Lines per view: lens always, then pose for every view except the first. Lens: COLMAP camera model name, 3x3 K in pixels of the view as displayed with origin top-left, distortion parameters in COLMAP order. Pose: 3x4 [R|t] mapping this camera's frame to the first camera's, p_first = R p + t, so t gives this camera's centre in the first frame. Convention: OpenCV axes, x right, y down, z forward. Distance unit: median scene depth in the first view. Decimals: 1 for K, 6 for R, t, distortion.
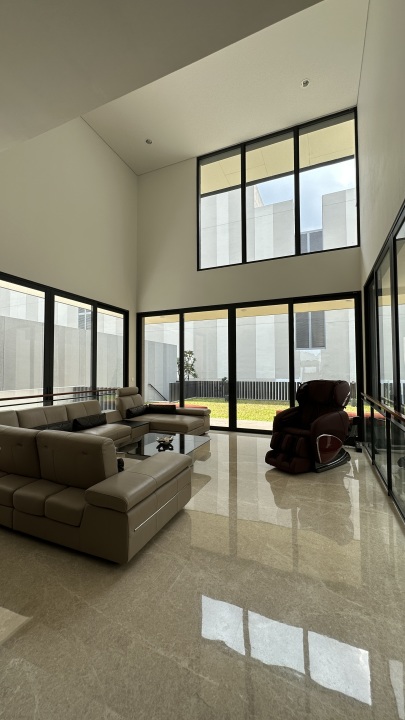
lens RADIAL K [[287.0, 0, 202.6], [0, 287.0, 360.7], [0, 0, 1]] dist [0.003105, 0.001532]
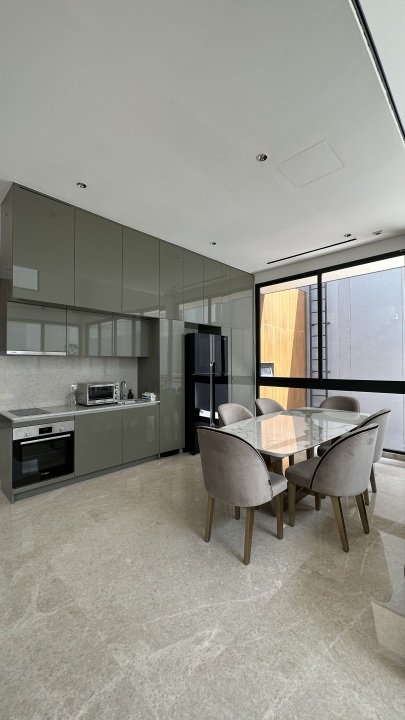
lens RADIAL K [[287.0, 0, 199.9], [0, 287.0, 361.5], [0, 0, 1]] dist [0.003105, 0.001532]
pose [[-0.368147, -0.001000, -0.929767, 0.678306], [0.039327, 0.999088, -0.016646, 0.061121], [0.928935, -0.042693, -0.367772, 1.196540]]
